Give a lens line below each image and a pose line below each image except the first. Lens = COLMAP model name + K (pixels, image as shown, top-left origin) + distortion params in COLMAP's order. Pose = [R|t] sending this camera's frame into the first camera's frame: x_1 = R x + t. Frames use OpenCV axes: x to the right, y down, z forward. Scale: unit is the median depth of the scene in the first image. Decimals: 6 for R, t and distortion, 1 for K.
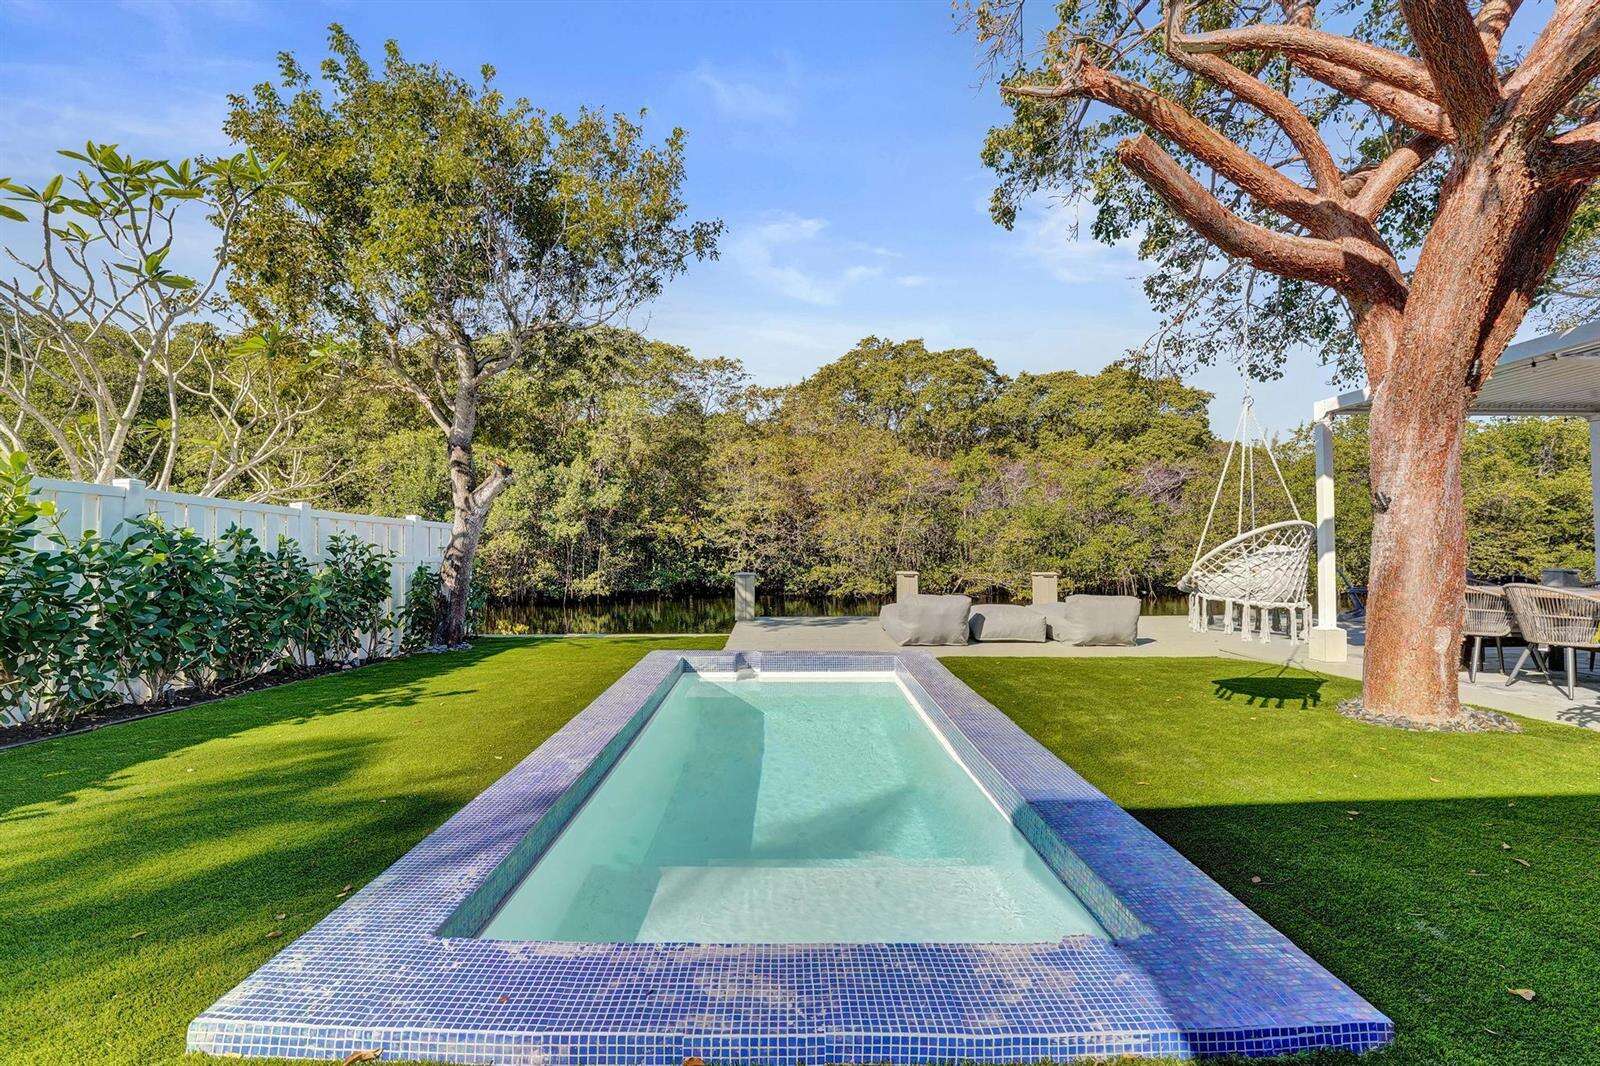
lens RADIAL K [[674.9, 0, 717.3], [0, 674.9, 532.4], [0, 0, 1]] dist [-0.023461, 0.001682]
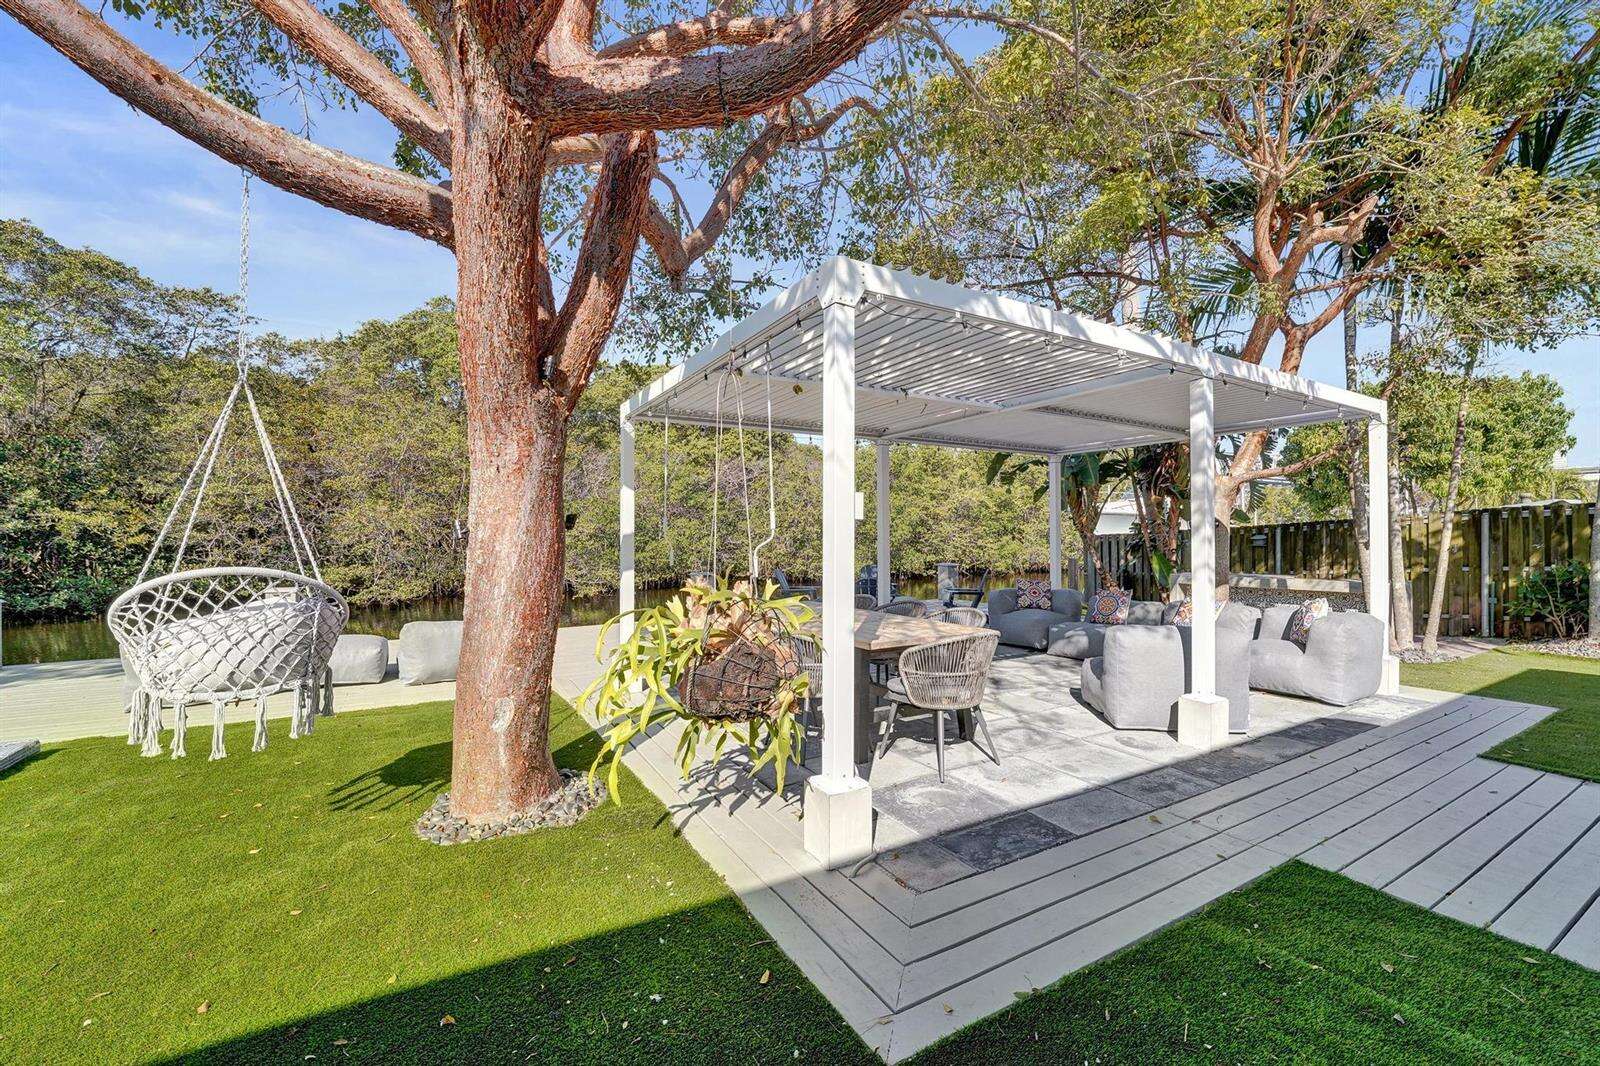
lens RADIAL K [[674.9, 0, 788.7], [0, 674.9, 530.0], [0, 0, 1]] dist [-0.023461, 0.001682]
pose [[0.856643, 0.001925, 0.515906, 0.188898], [-0.012926, 0.999759, 0.017733, -0.013764], [-0.515748, -0.021859, 0.856462, 0.029541]]
